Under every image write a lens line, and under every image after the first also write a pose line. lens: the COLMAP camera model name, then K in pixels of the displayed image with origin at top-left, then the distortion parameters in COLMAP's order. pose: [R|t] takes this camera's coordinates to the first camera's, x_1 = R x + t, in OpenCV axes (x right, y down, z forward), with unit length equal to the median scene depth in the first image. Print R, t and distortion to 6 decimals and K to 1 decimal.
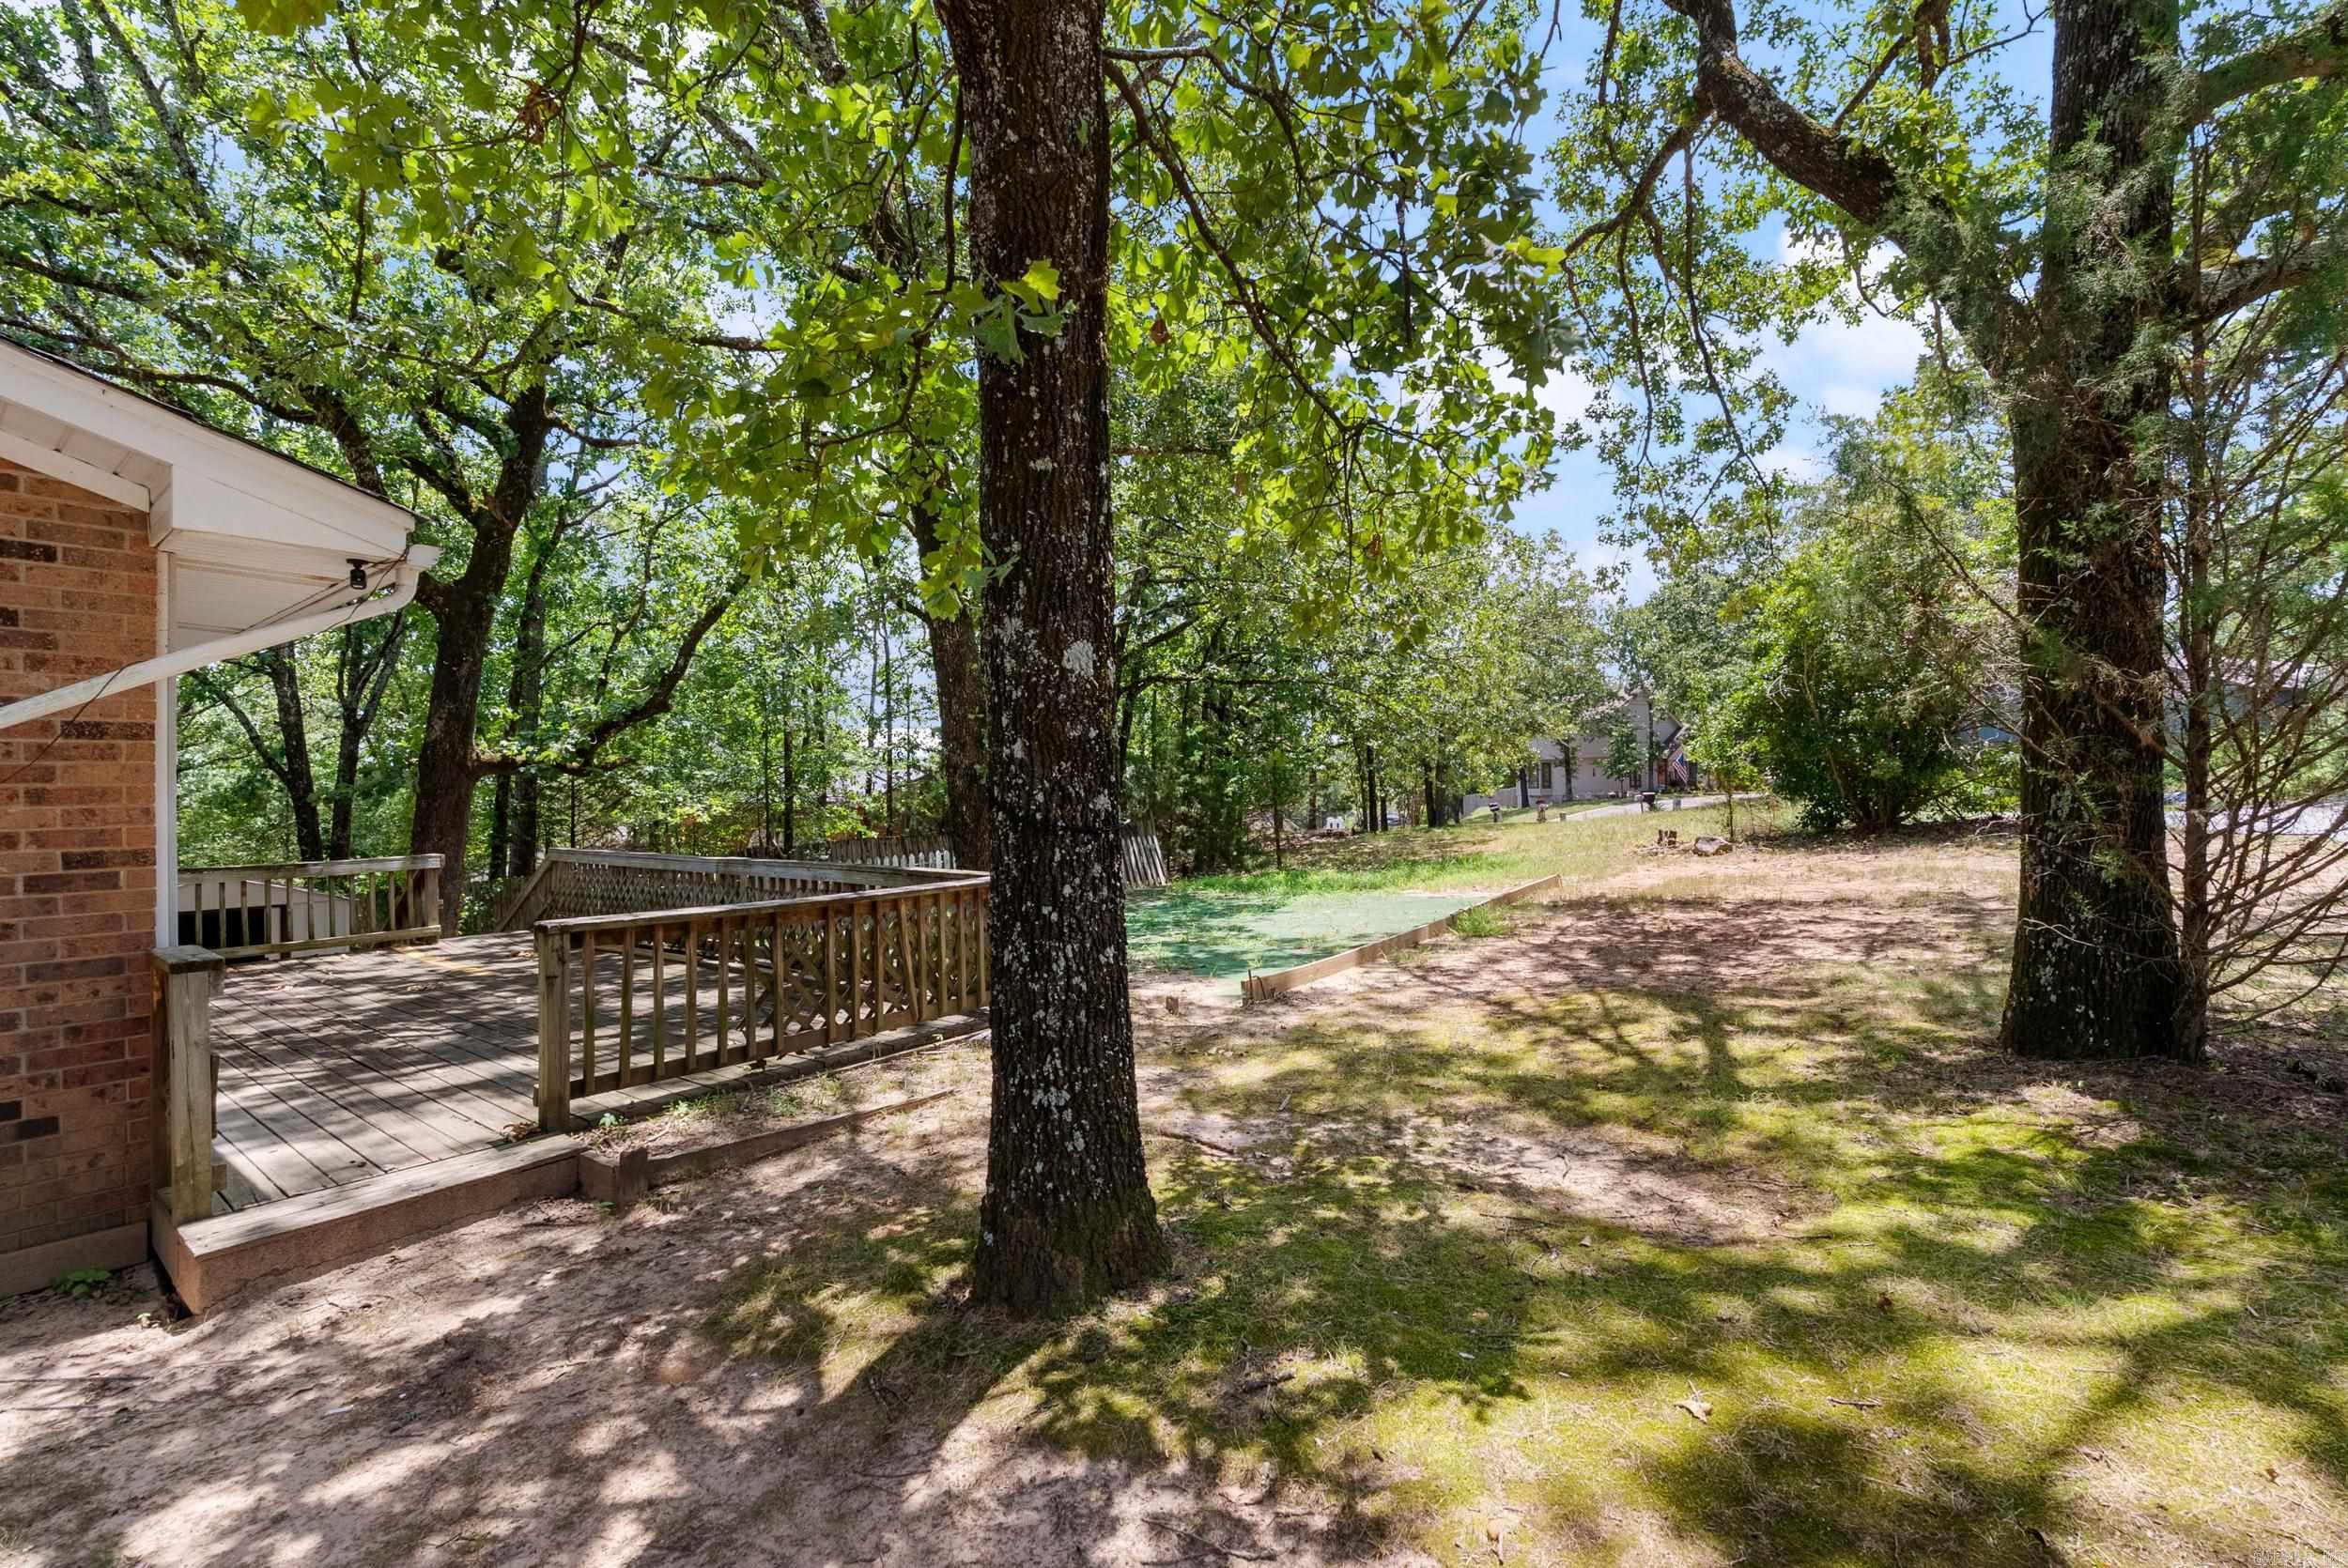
lens RADIAL K [[1037.6, 0, 1176.0], [0, 1037.6, 792.9], [0, 0, 1]] dist [-0.005841, 0.000562]
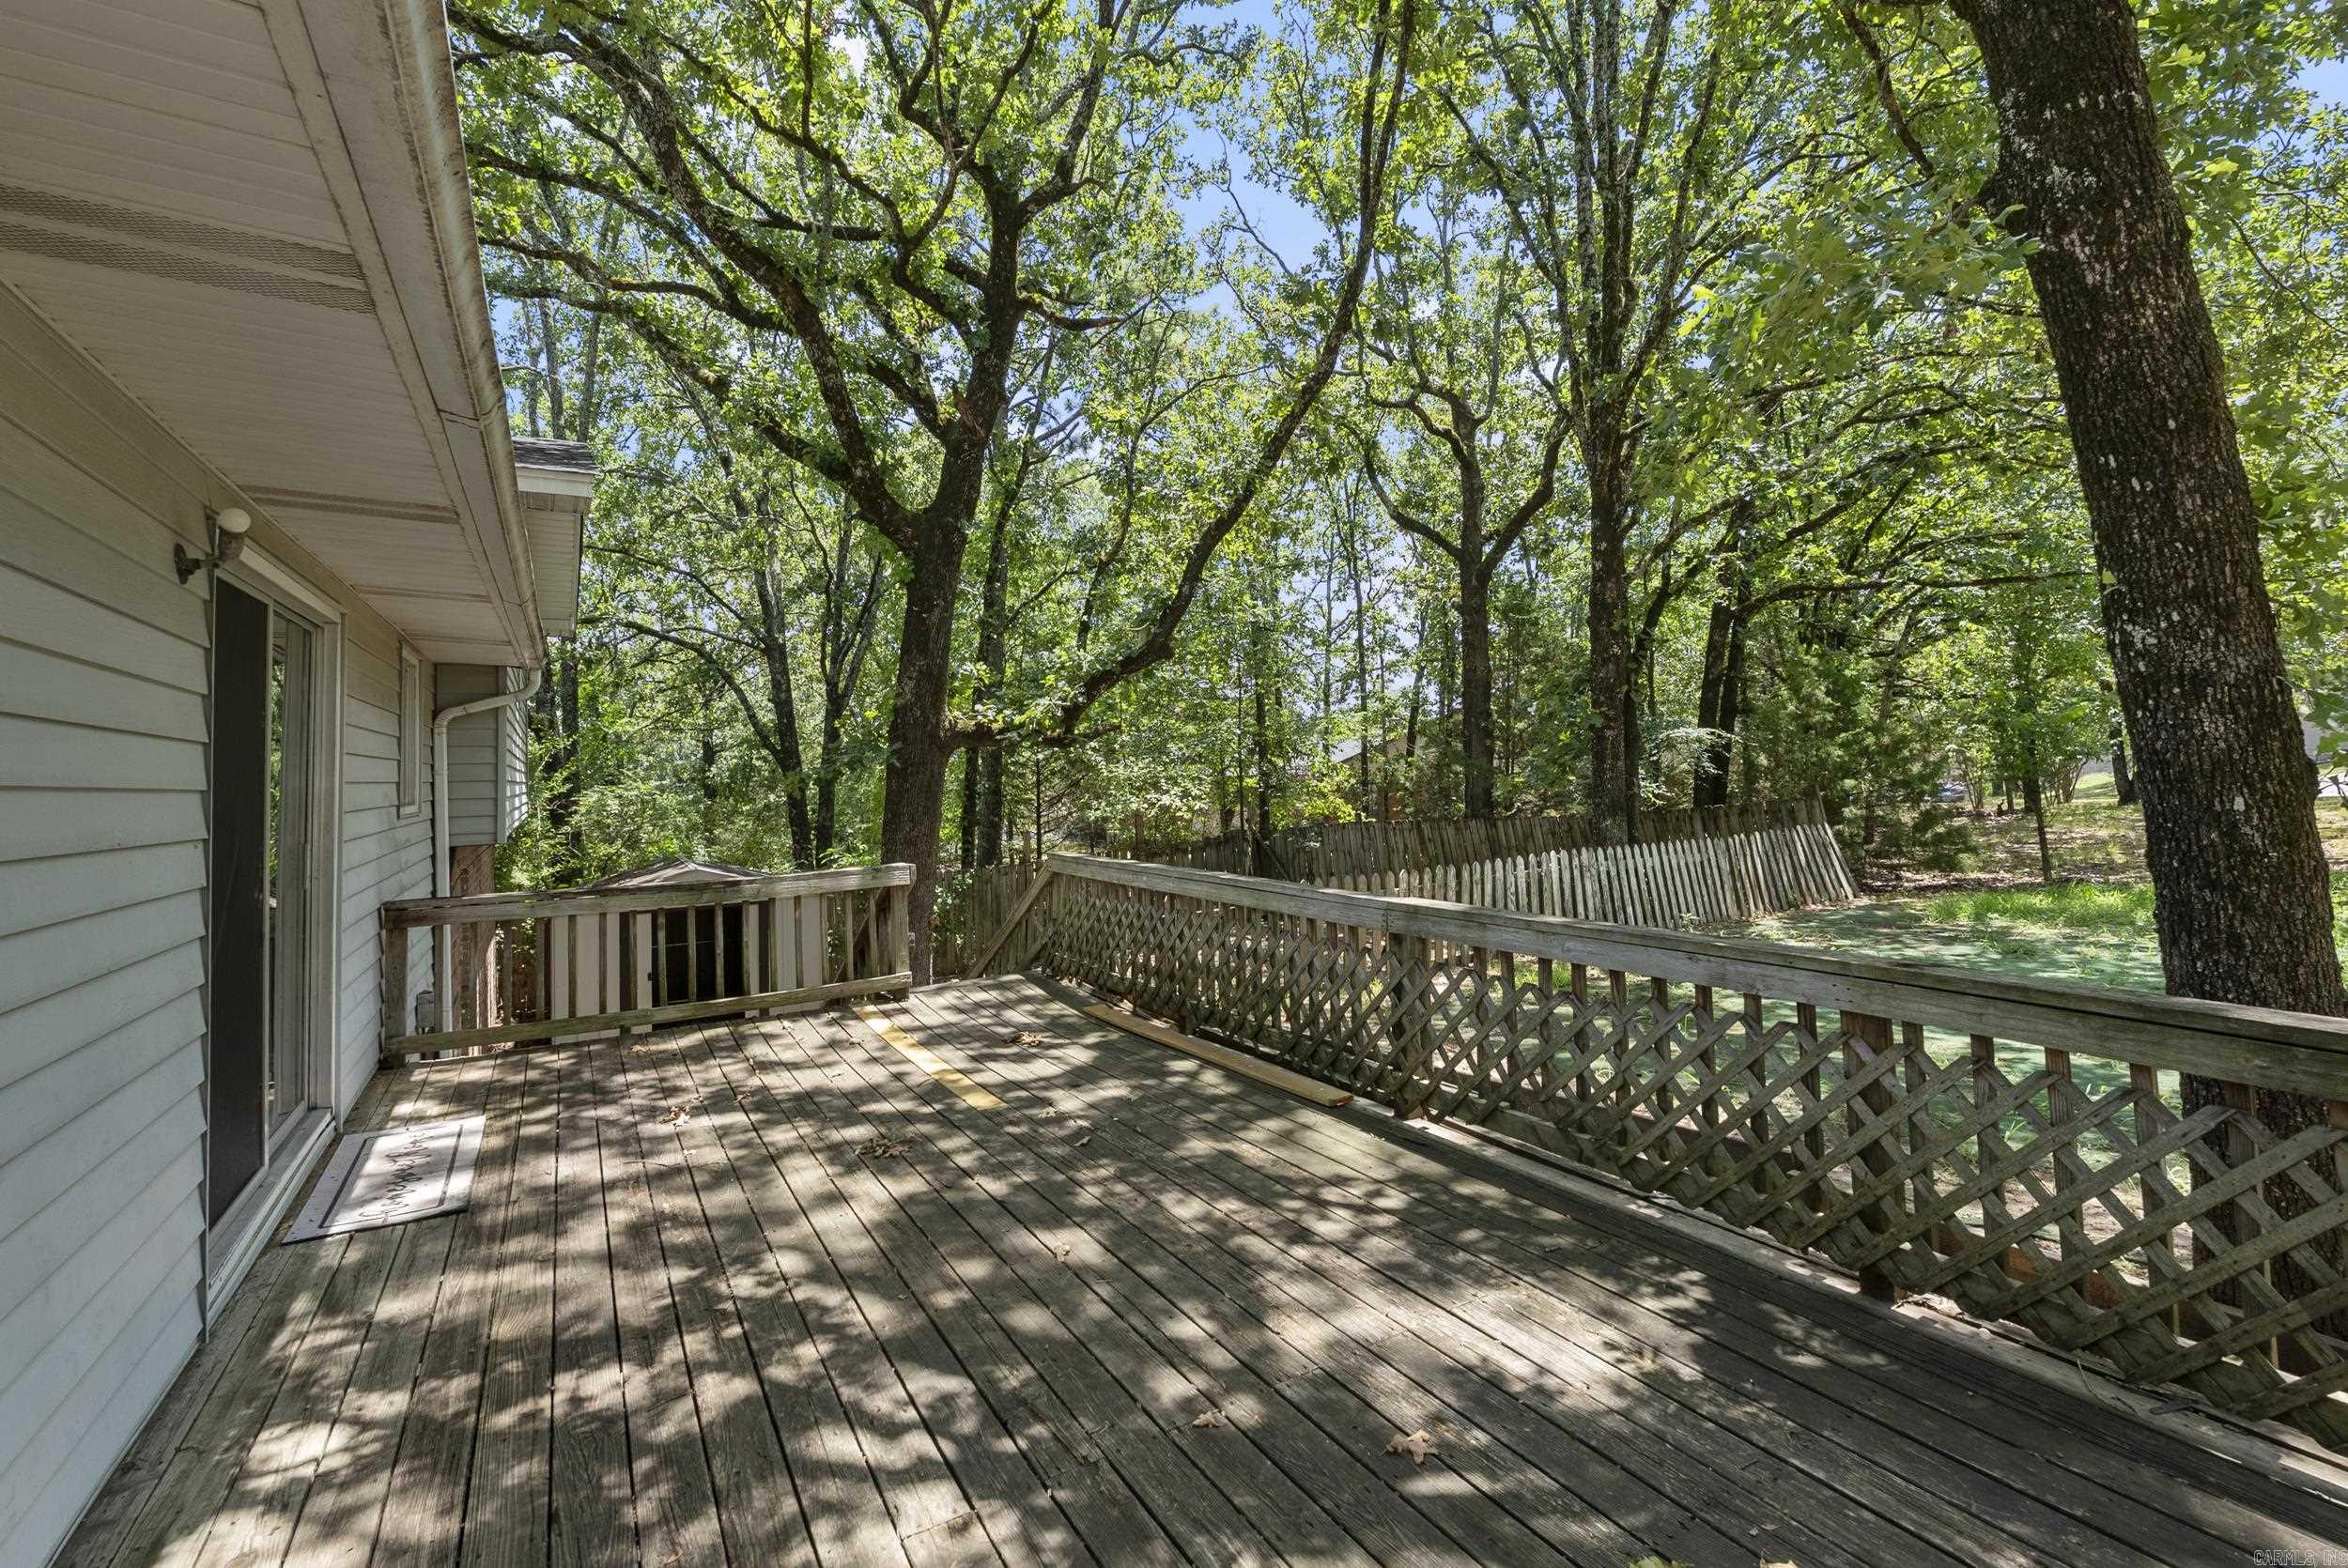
lens RADIAL K [[1037.6, 0, 1173.5], [0, 1037.6, 780.2], [0, 0, 1]] dist [-0.005841, 0.000562]
pose [[0.930817, -0.004802, -0.365455, -0.188532], [0.009898, 0.999878, 0.012071, 0.000277], [0.365353, -0.014853, 0.930751, 0.269307]]
